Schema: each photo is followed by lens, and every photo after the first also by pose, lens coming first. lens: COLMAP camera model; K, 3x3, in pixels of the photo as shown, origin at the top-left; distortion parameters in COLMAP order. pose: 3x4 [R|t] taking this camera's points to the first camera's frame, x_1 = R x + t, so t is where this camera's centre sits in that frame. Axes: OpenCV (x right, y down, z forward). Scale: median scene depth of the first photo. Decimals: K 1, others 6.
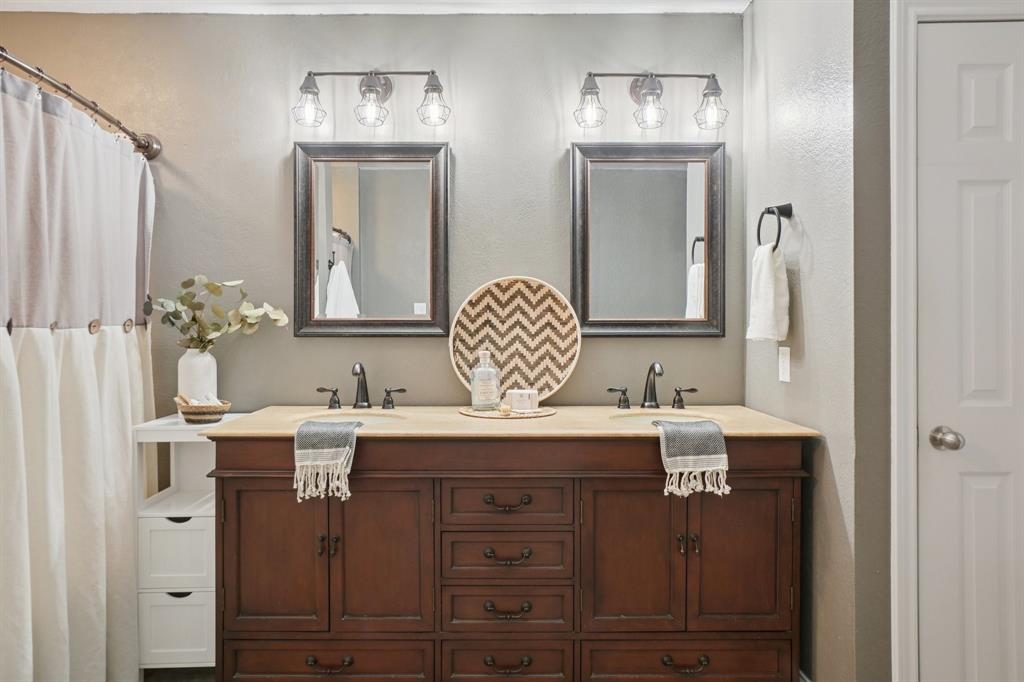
lens RADIAL K [[573.3, 0, 512.3], [0, 573.3, 339.1], [0, 0, 1]] dist [0.001447, 0.003844]
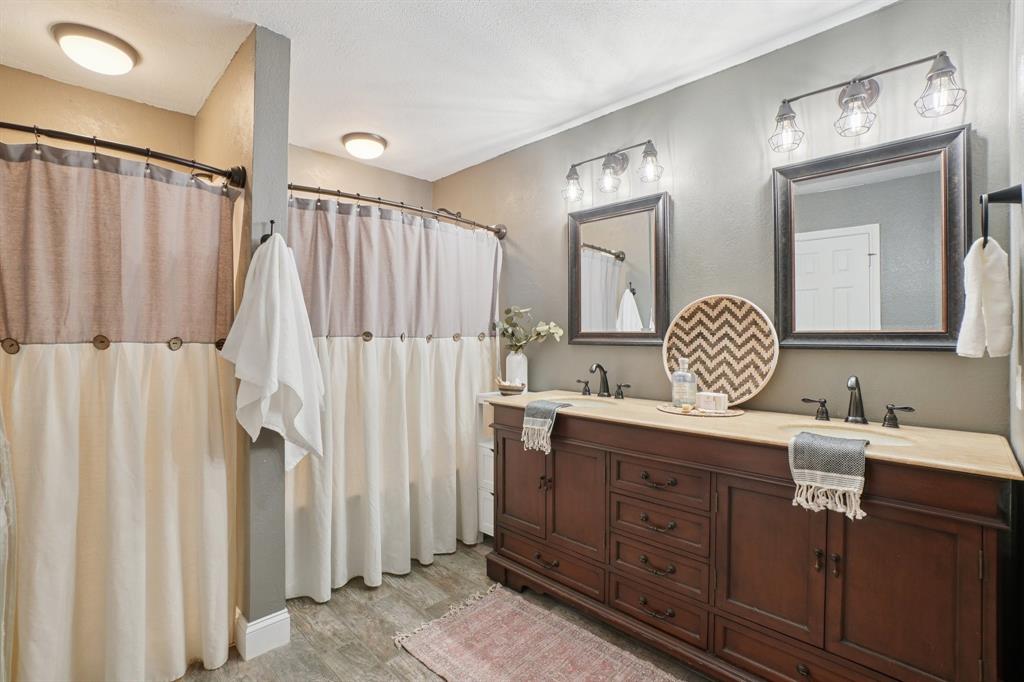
lens RADIAL K [[460.7, 0, 511.2], [0, 460.7, 336.6], [0, 0, 1]] dist [-0.006181, 0.002101]
pose [[0.723919, 0.001894, -0.689882, 0.357914], [-0.010553, 0.999910, -0.008329, -0.013425], [0.689804, 0.013310, 0.723874, 0.038546]]
